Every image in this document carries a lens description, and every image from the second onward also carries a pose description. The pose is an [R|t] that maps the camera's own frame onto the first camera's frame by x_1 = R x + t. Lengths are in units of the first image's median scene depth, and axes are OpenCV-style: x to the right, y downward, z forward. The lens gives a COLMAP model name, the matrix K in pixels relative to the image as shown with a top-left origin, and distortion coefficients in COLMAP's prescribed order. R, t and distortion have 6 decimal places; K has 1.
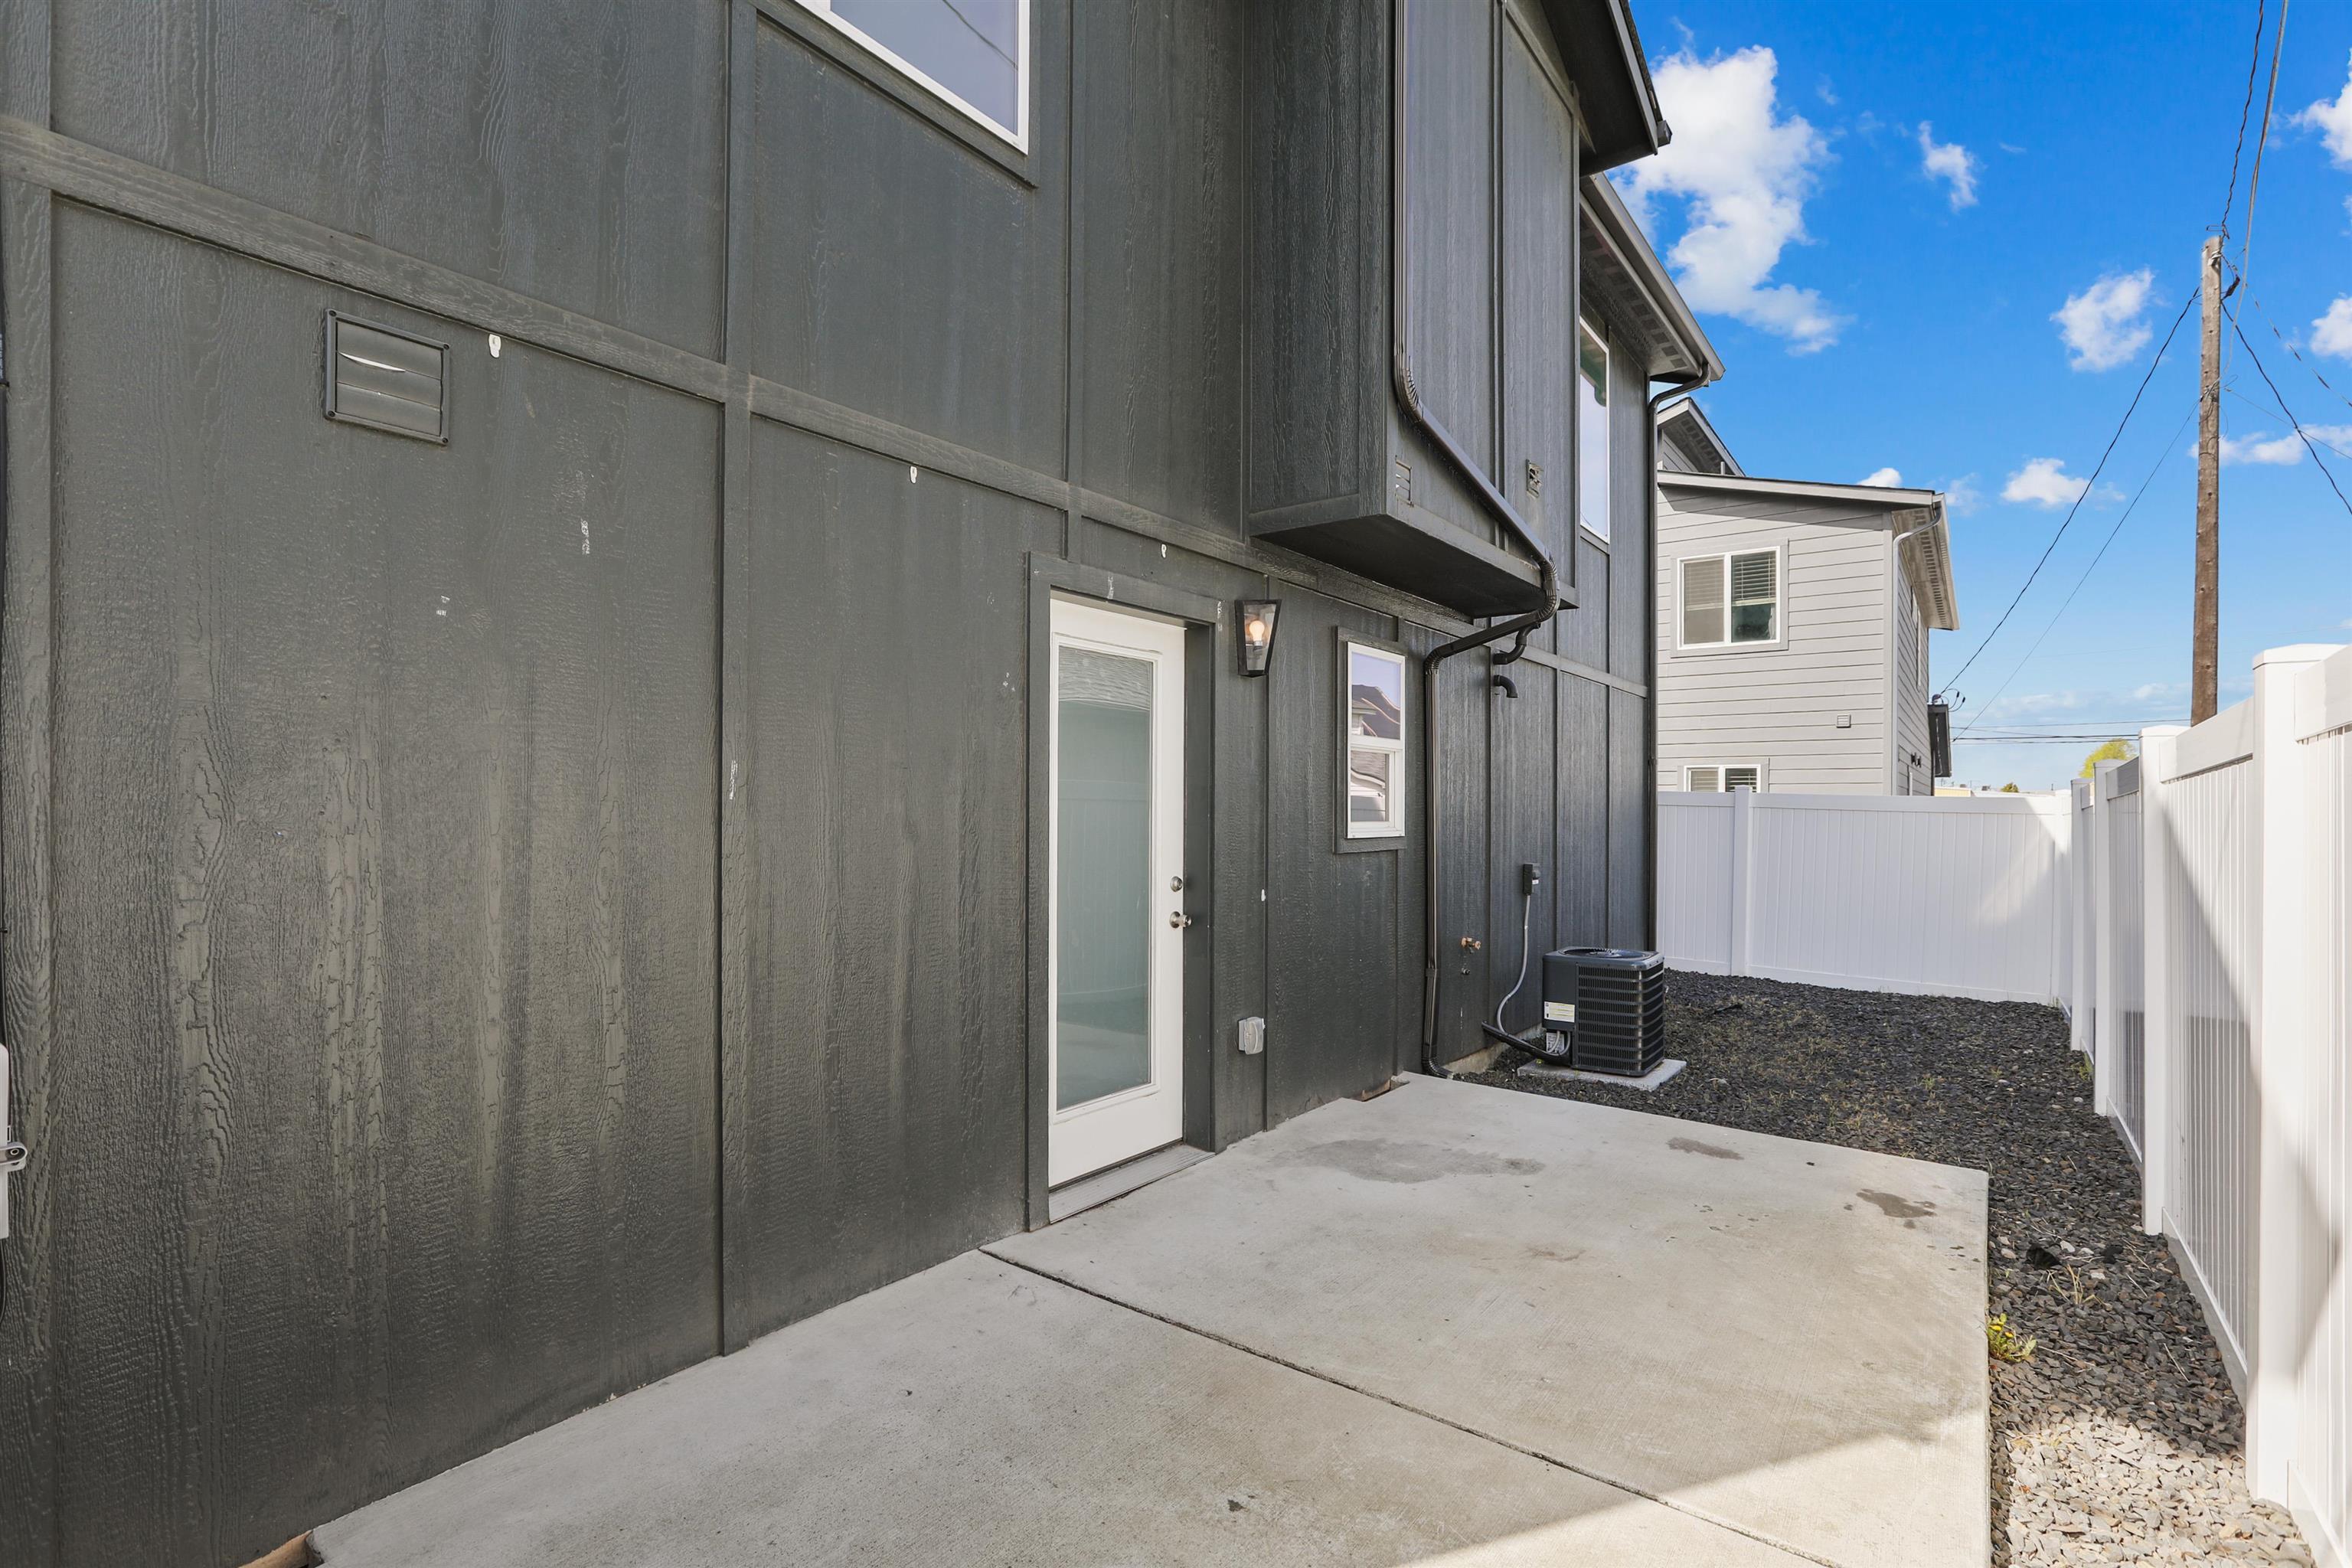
lens RADIAL K [[1114.6, 0, 1172.7], [0, 1114.6, 801.3], [0, 0, 1]] dist [-0.034847, 0.015184]
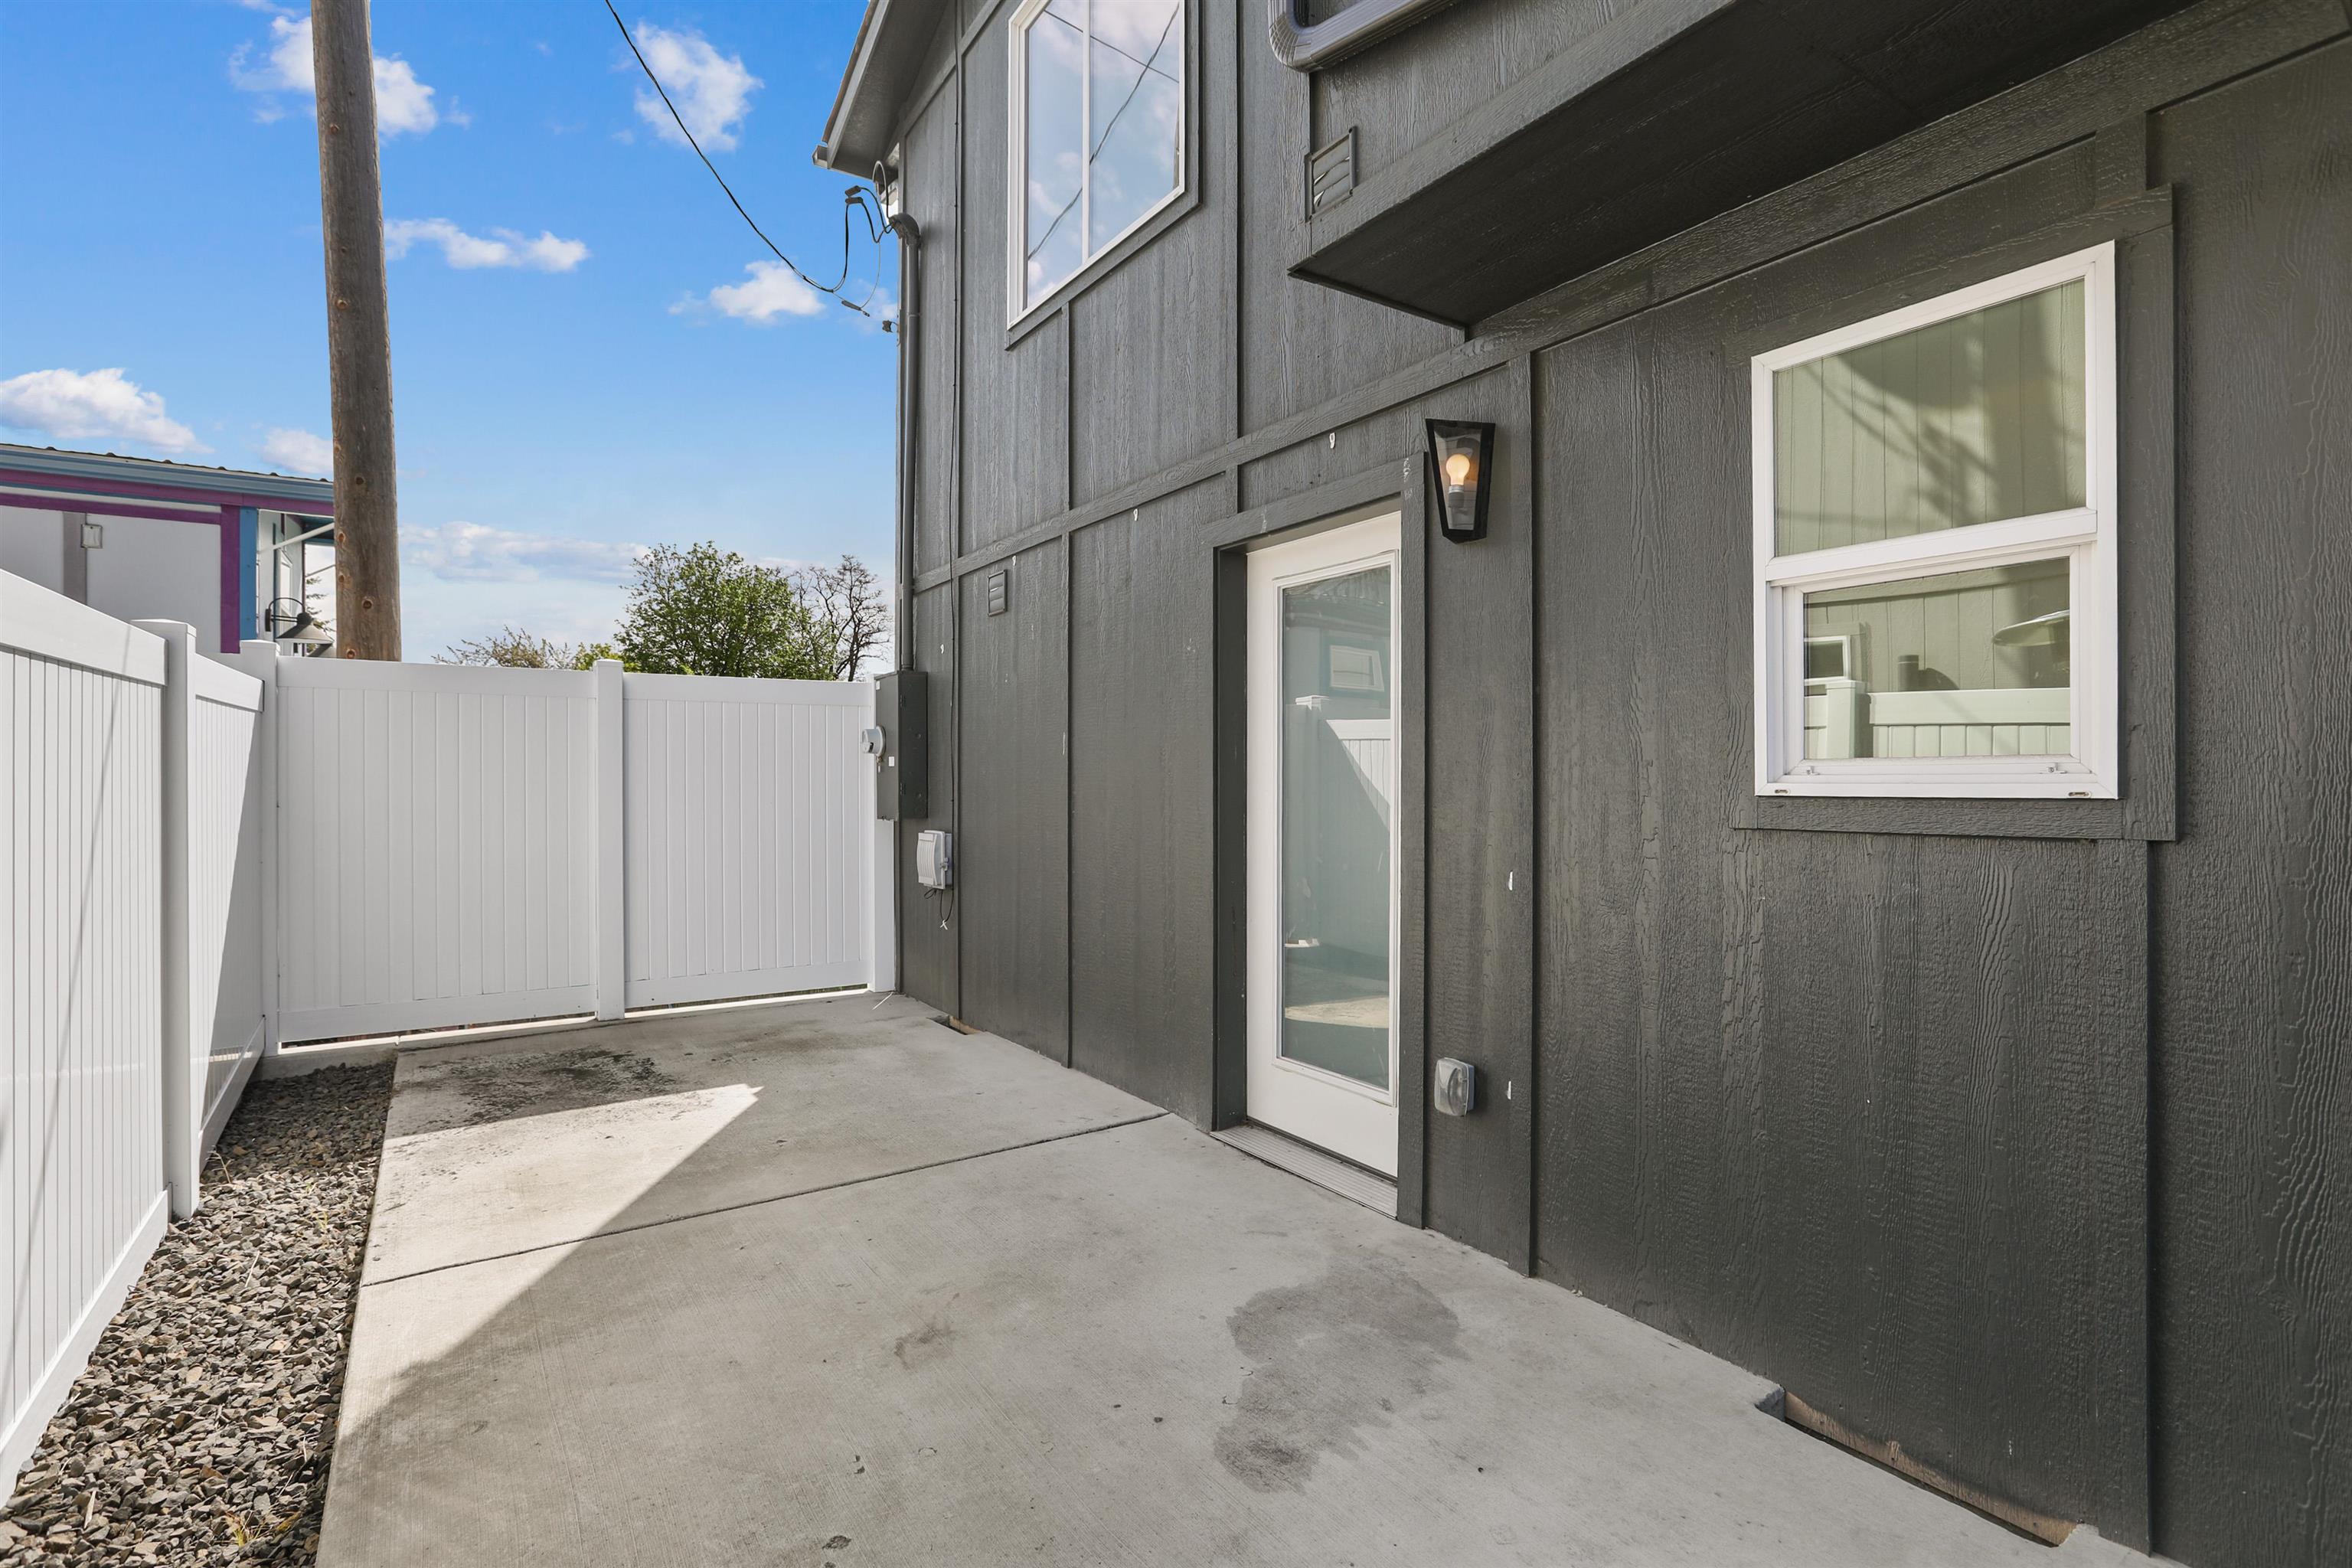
lens RADIAL K [[1114.6, 0, 1174.2], [0, 1114.6, 779.6], [0, 0, 1]] dist [-0.034847, 0.015184]
pose [[-0.338953, -0.008676, -0.940763, 0.894022], [0.008622, 0.999887, -0.012328, 0.043049], [0.940764, -0.012290, -0.338839, 1.285977]]
